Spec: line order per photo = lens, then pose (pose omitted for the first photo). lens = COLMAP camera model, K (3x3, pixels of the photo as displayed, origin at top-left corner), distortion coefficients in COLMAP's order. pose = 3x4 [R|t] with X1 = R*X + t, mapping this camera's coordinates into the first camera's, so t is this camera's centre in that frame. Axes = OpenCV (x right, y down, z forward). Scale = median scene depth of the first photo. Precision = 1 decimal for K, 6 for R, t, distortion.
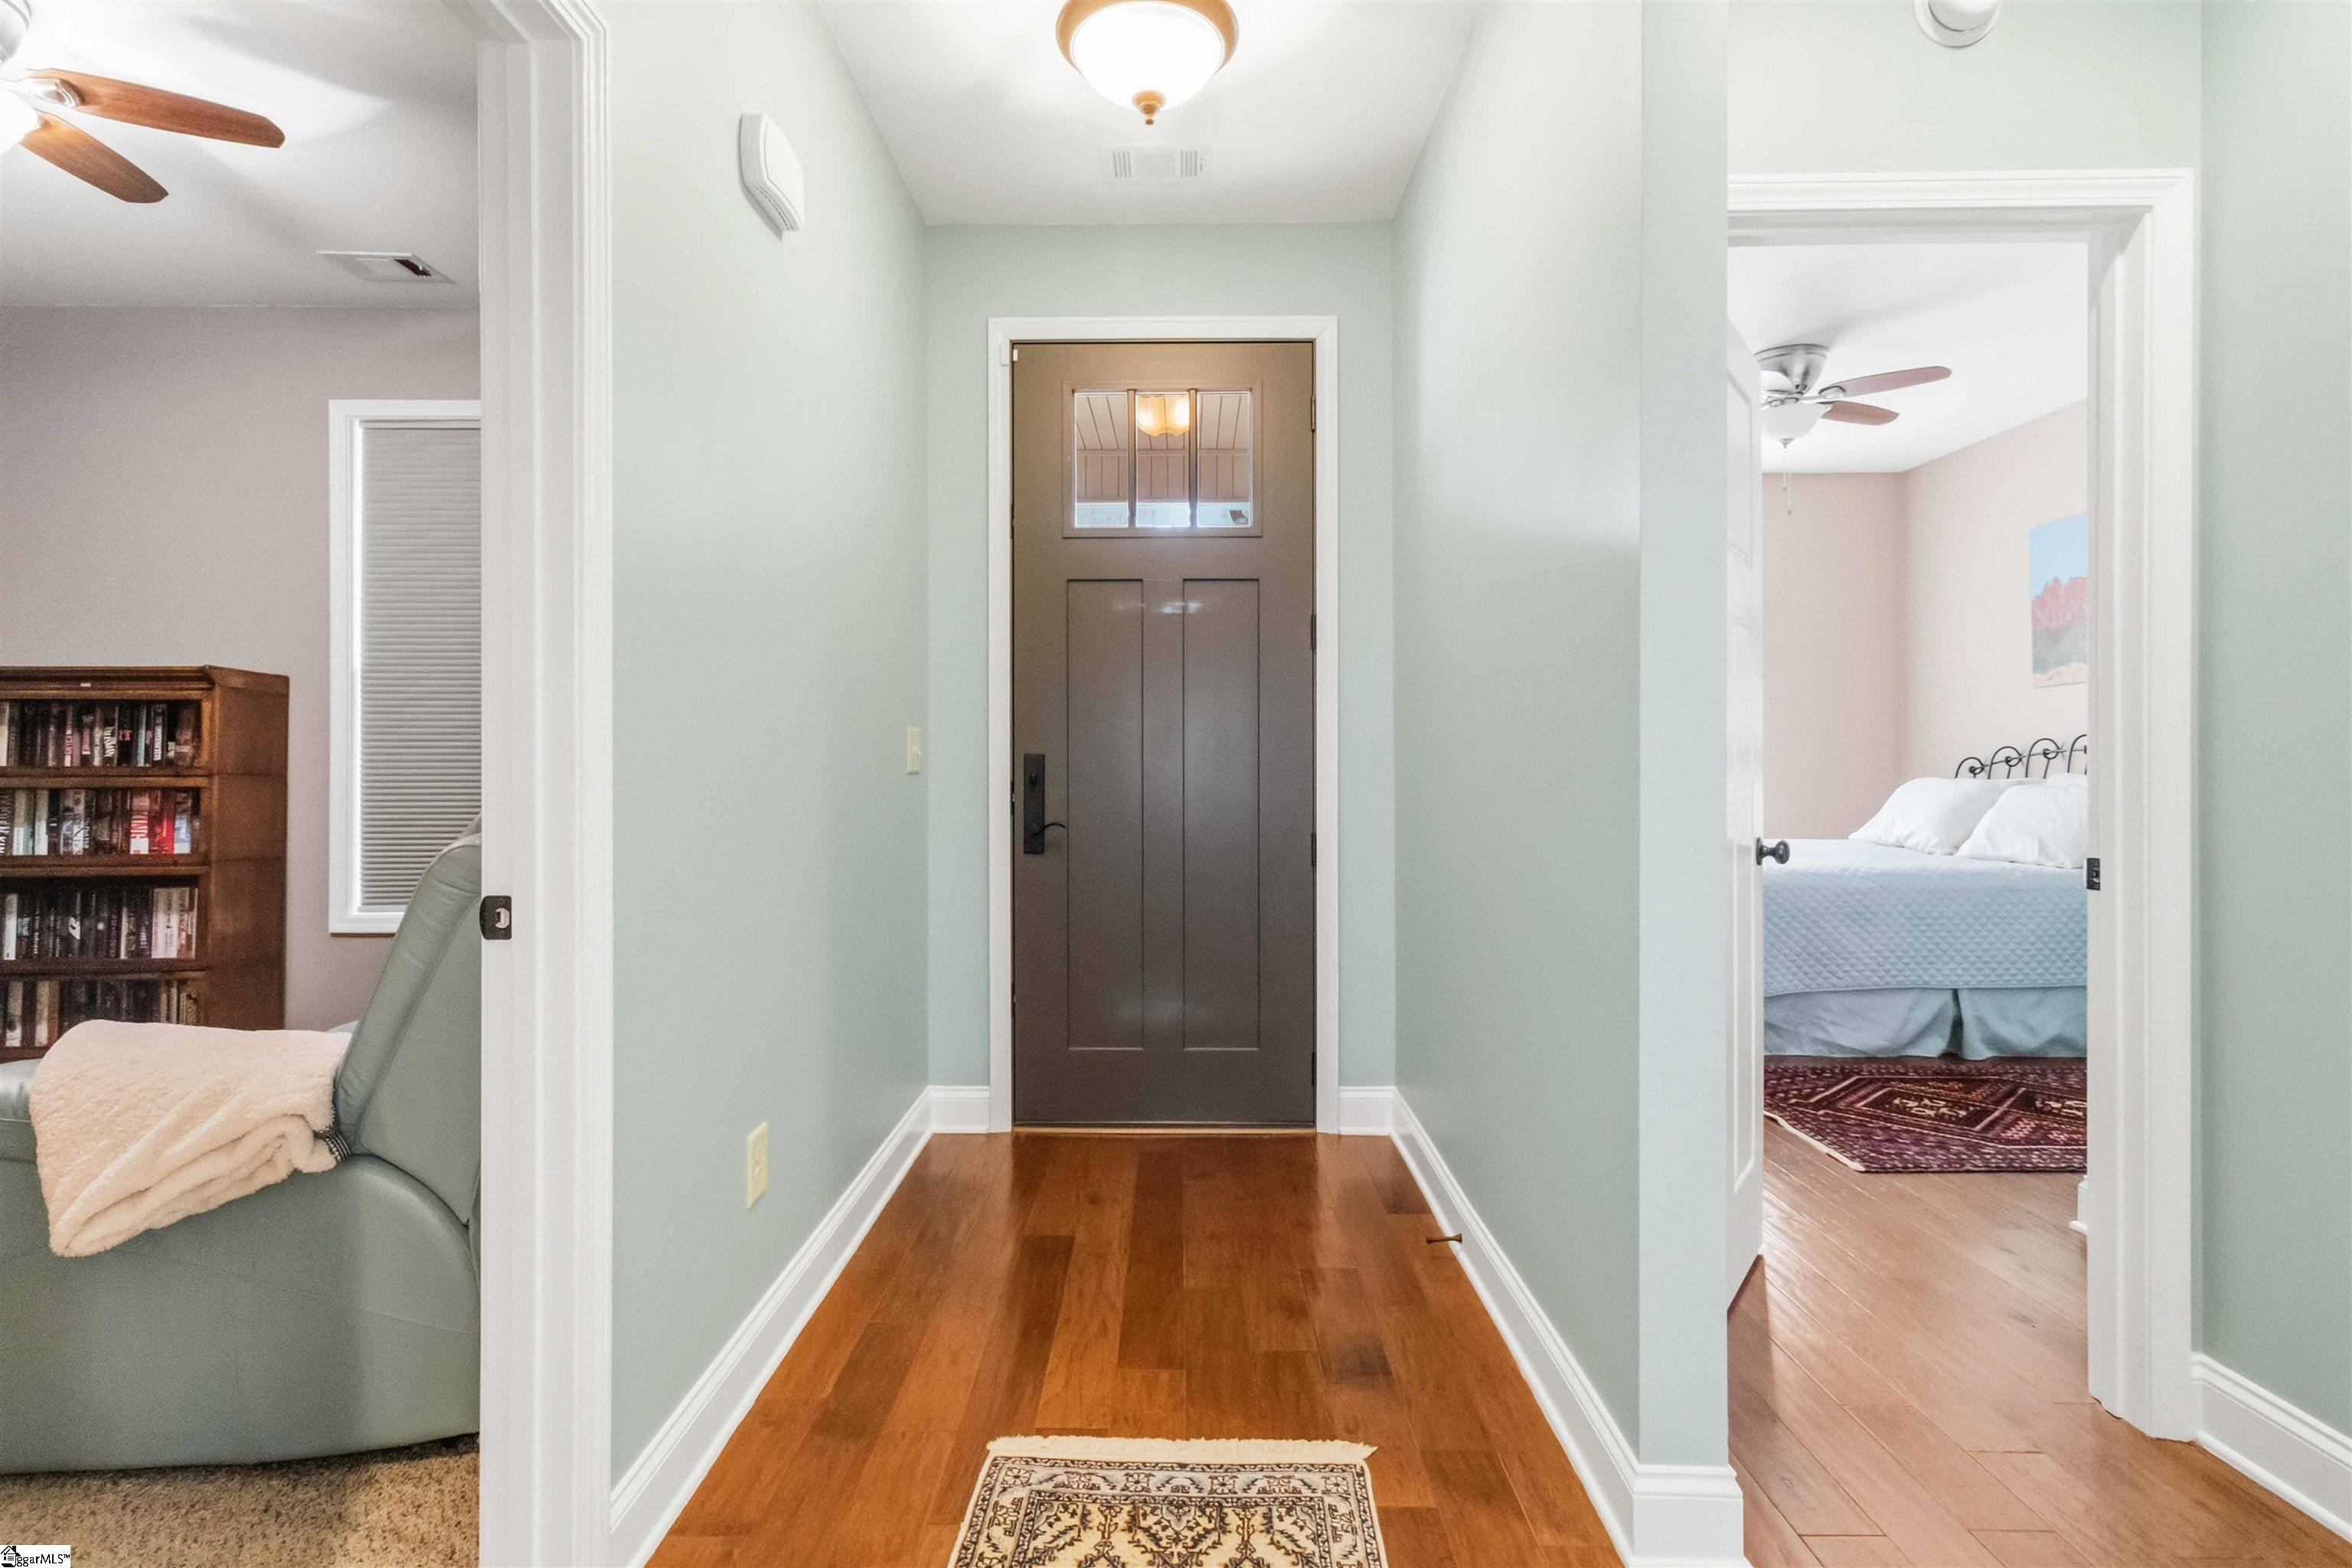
lens RADIAL K [[1104.6, 0, 1179.0], [0, 1104.6, 771.6], [0, 0, 1]] dist [0.004480, 0.000944]
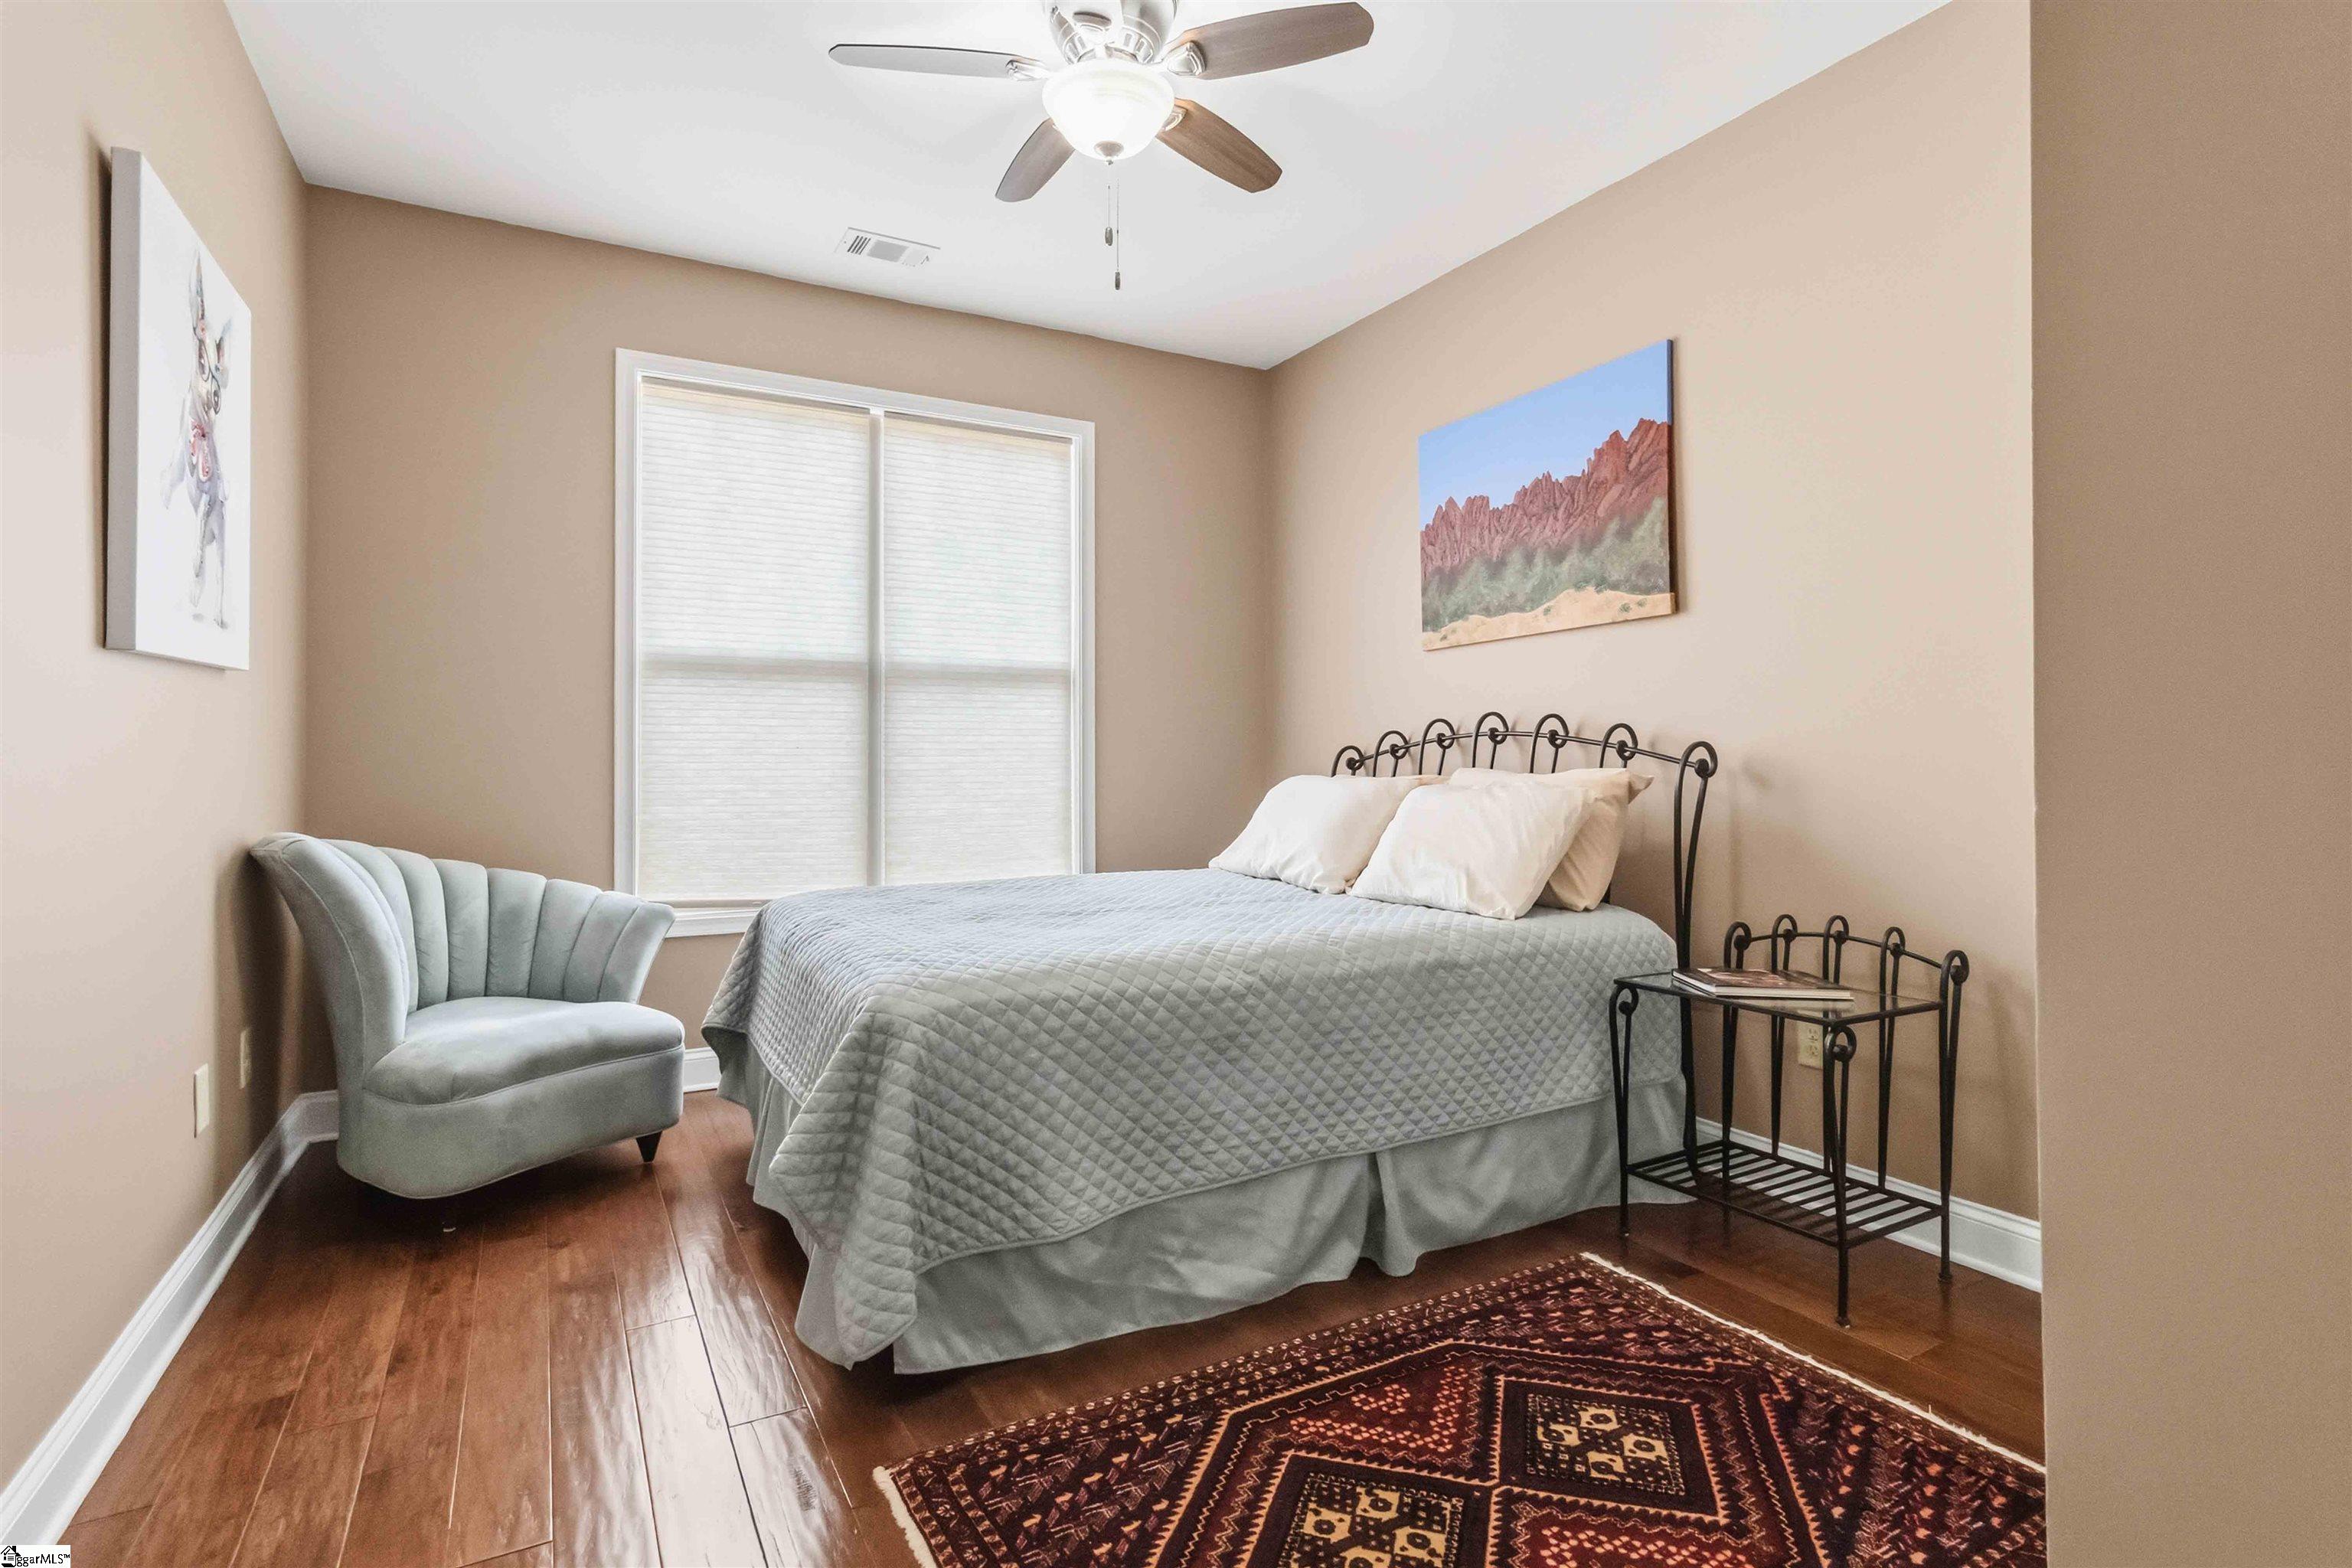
lens RADIAL K [[1131.0, 0, 1174.8], [0, 1131.0, 746.8], [0, 0, 1]] dist [0.003641, 0.001036]
pose [[0.868066, 0.008978, 0.496367, 0.316348], [0.000480, 0.999821, -0.018924, 0.001906], [-0.496448, 0.016666, 0.867906, 0.530765]]
